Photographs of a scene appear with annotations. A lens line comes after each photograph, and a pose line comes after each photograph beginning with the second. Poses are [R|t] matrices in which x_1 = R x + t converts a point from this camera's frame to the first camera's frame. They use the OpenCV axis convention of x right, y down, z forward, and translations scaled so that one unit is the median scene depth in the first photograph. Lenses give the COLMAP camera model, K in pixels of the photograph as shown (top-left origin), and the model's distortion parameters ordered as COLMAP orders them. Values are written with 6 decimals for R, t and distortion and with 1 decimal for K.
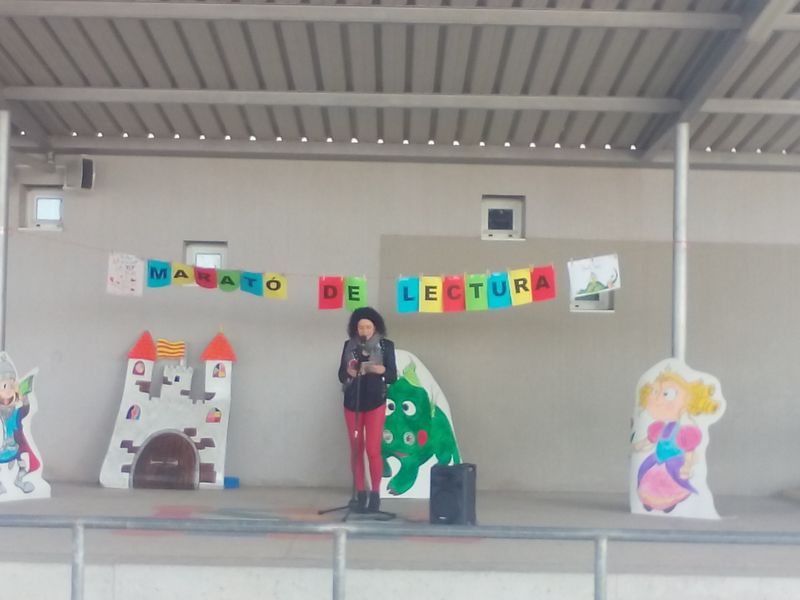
lens RADIAL K [[1587.3, 0, 396.5], [0, 1587.3, 301.7], [0, 0, 1]] dist [0.018740, -0.199209]
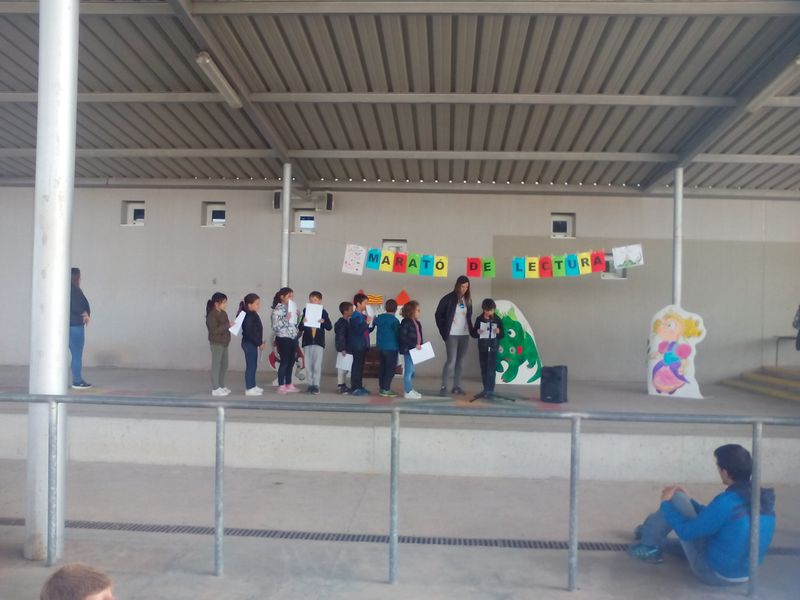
lens RADIAL K [[796.4, 0, 399.4], [0, 796.4, 300.9], [0, 0, 1]] dist [-0.009591, -0.149645]
pose [[0.998118, 0.002045, -0.061292, -0.064513], [-0.000434, 0.999655, 0.026278, 0.008345], [0.061325, -0.026202, 0.997774, 0.114332]]
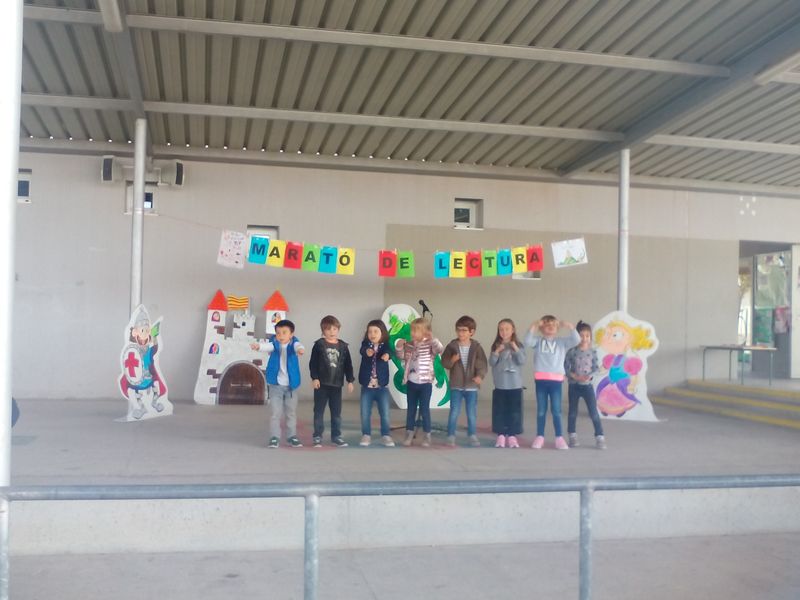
lens RADIAL K [[910.5, 0, 398.6], [0, 910.5, 302.0], [0, 0, 1]] dist [-0.012524, -0.168105]
pose [[0.978454, 0.005424, 0.206394, -0.180649], [-0.011135, 0.999586, 0.026523, 0.007137], [-0.206165, -0.028250, 0.978109, 0.210598]]
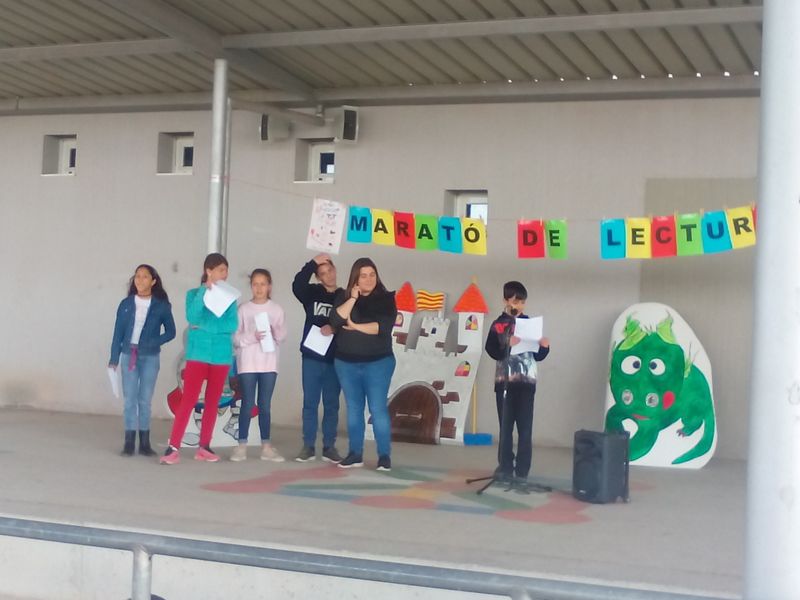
lens RADIAL K [[1386.9, 0, 397.1], [0, 1386.9, 302.4], [0, 0, 1]] dist [-0.001231, -0.182478]
pose [[0.917415, 0.008879, -0.397833, 0.192214], [-0.001106, 0.999804, 0.019765, 0.015067], [0.397930, -0.017693, 0.917245, 0.219356]]
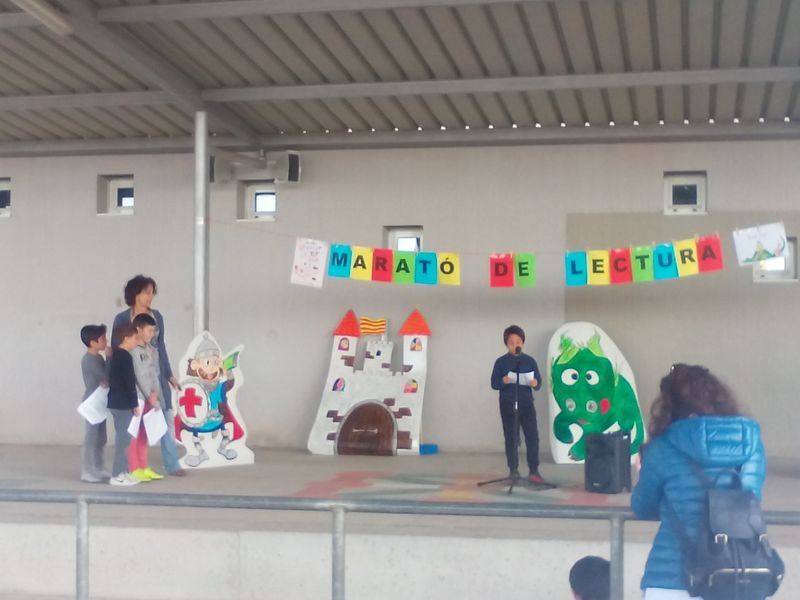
lens RADIAL K [[1386.9, 0, 397.1], [0, 1386.9, 302.4], [0, 0, 1]] dist [-0.001231, -0.182478]
pose [[0.978391, -0.023710, -0.205400, 0.073039], [0.026042, 0.999623, 0.008654, 0.006419], [0.205118, -0.013816, 0.978640, 0.083118]]
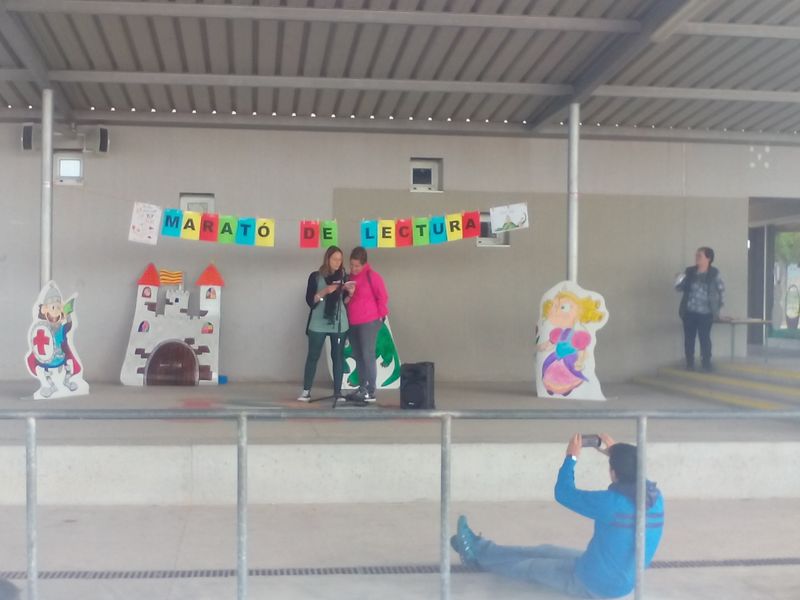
lens RADIAL K [[1202.5, 0, 399.6], [0, 1202.5, 292.5], [0, 0, 1]] dist [-0.005919, -0.124086]
pose [[0.992738, -0.010026, 0.119880, -0.080591], [0.004727, 0.999002, 0.044405, -0.000036], [-0.120206, -0.043516, 0.991795, 0.014616]]
